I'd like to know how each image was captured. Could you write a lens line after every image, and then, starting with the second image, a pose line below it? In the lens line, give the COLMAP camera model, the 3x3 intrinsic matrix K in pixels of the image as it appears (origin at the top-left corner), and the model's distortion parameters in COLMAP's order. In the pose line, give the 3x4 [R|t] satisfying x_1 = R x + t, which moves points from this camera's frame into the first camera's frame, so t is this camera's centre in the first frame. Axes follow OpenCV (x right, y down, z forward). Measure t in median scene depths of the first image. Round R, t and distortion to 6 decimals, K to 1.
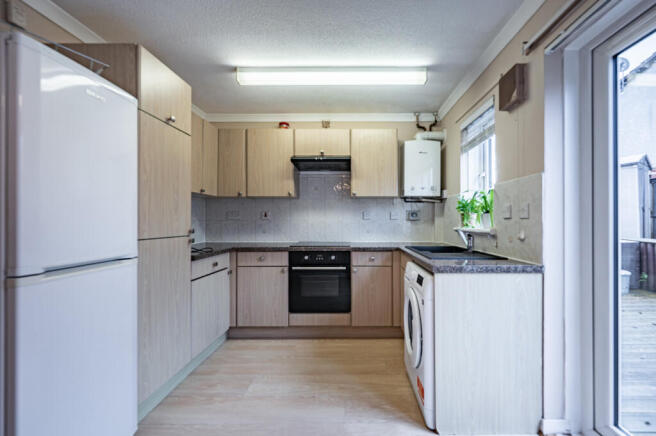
lens RADIAL K [[273.1, 0, 350.9], [0, 273.1, 212.8], [0, 0, 1]] dist [0.000026, -0.000109]
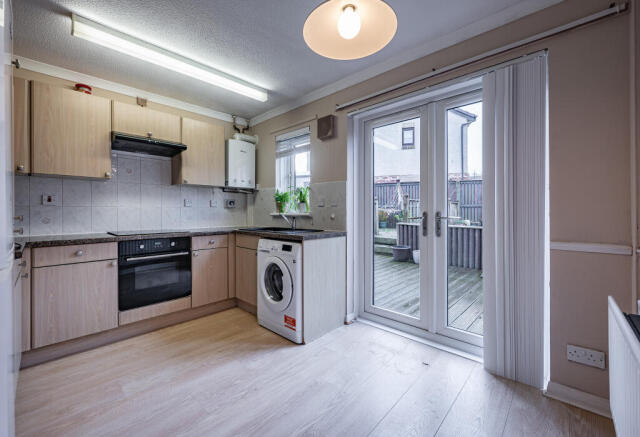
lens RADIAL K [[266.9, 0, 315.5], [0, 266.9, 200.7], [0, 0, 1]] dist [-0.000596, -0.000173]
pose [[0.689860, 0.028309, 0.723389, -0.415617], [-0.021467, 0.999596, -0.018646, 0.013036], [-0.723624, -0.002666, 0.690189, -0.047051]]
